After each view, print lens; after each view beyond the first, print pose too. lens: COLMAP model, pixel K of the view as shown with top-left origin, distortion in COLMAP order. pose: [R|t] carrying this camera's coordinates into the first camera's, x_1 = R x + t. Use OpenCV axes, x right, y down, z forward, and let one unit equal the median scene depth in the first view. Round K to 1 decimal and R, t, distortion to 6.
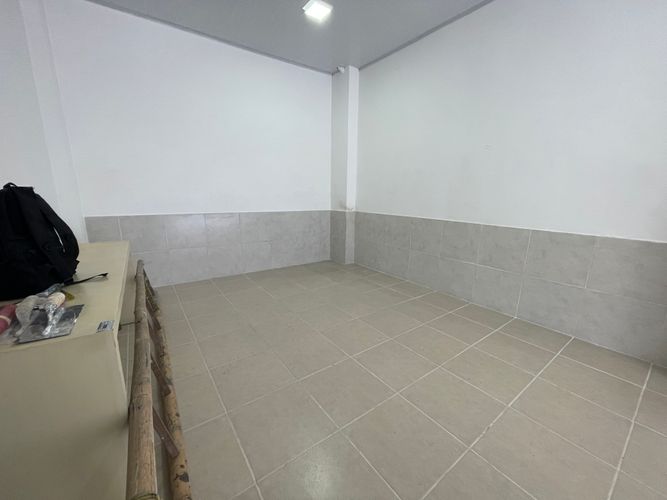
lens RADIAL K [[264.4, 0, 333.5], [0, 264.4, 250.0], [0, 0, 1]] dist [-0.000029, -0.000099]
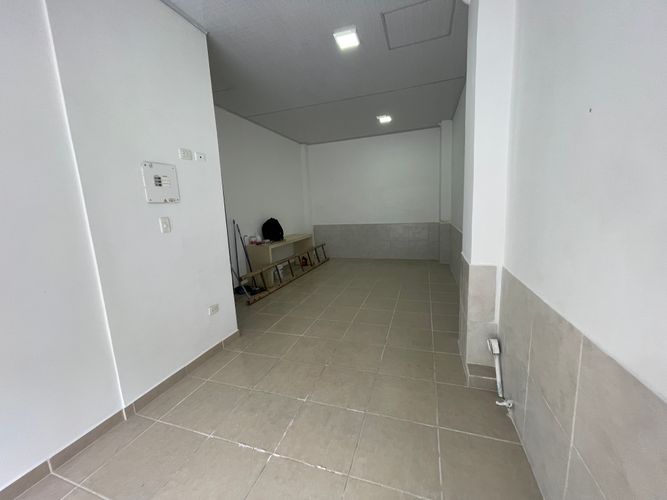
lens RADIAL K [[269.3, 0, 331.7], [0, 269.3, 249.3], [0, 0, 1]] dist [0.001222, 0.000250]
pose [[0.568398, 0.087810, -0.818054, 1.361606], [-0.121610, 0.992334, 0.022021, 0.034481], [0.813717, 0.086967, 0.574719, -0.343601]]
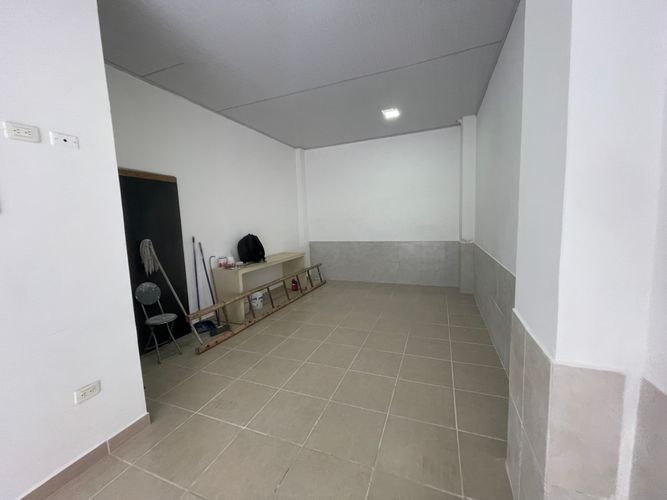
lens RADIAL K [[269.3, 0, 331.7], [0, 269.3, 249.3], [0, 0, 1]] dist [0.001222, 0.000250]
pose [[0.525792, 0.058543, -0.848596, 1.102781], [-0.136769, 0.990467, -0.016412, -0.046177], [0.839546, 0.124691, 0.528786, -0.018023]]
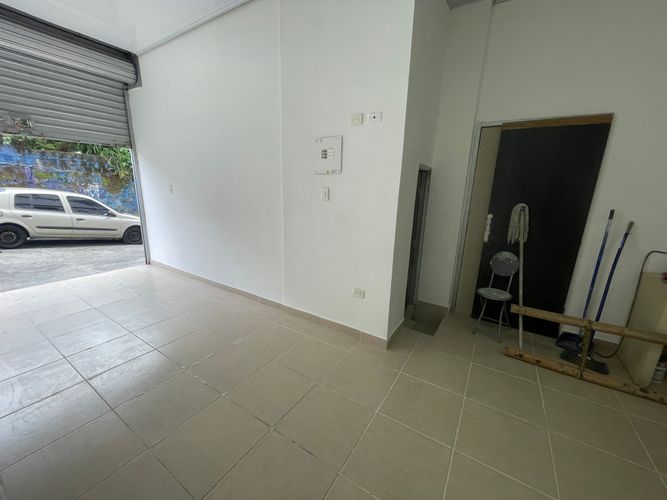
lens RADIAL K [[264.4, 0, 333.5], [0, 264.4, 250.0], [0, 0, 1]] dist [-0.000029, -0.000099]
pose [[-0.930931, 0.044714, -0.362449, 0.734580], [-0.118503, 0.901786, 0.415619, -0.158156], [0.345435, 0.429863, -0.834201, 0.521805]]
